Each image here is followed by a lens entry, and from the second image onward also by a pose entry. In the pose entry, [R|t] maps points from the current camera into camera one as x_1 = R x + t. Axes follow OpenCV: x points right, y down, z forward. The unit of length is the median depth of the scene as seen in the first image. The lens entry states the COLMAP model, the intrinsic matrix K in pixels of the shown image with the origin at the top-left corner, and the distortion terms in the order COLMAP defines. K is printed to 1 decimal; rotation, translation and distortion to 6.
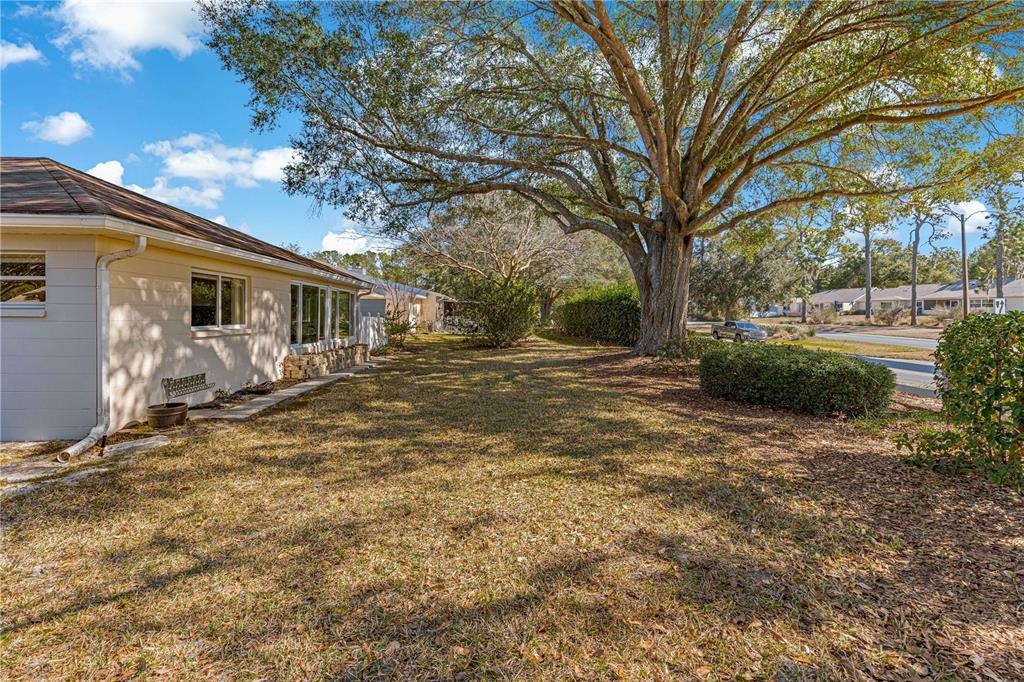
lens RADIAL K [[469.6, 0, 507.7], [0, 469.6, 316.6], [0, 0, 1]] dist [0.004213, 0.000306]
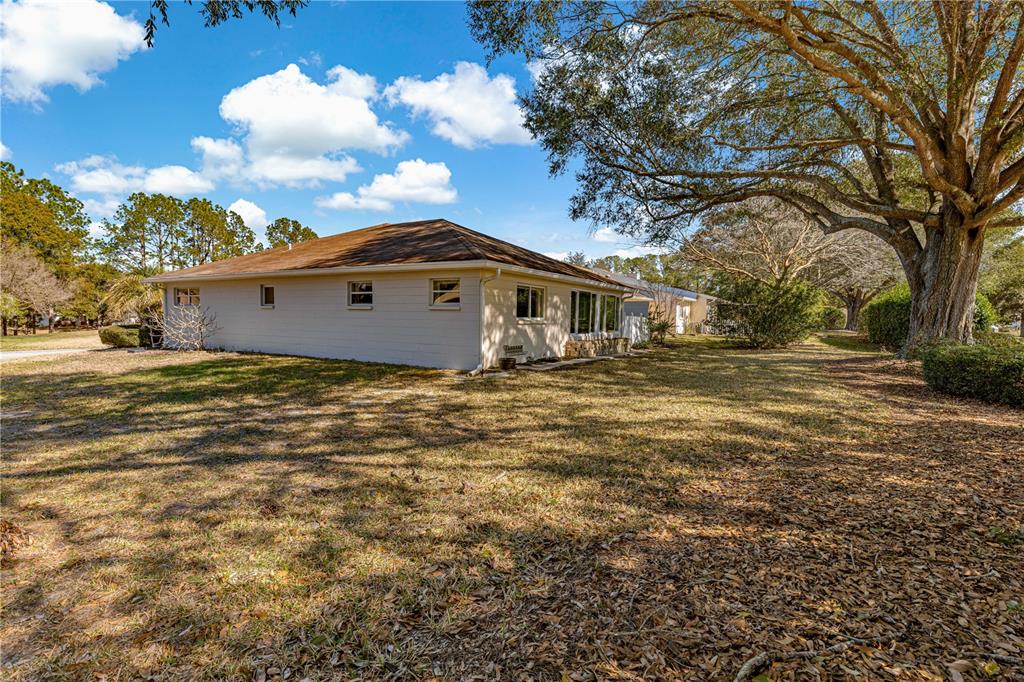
lens RADIAL K [[474.7, 0, 507.1], [0, 474.7, 345.7], [0, 0, 1]] dist [0.003775, 0.000283]
pose [[0.838812, 0.044150, -0.542628, 0.155717], [-0.015071, 0.998207, 0.057920, 0.015757], [0.544213, -0.040406, 0.837974, -0.302899]]
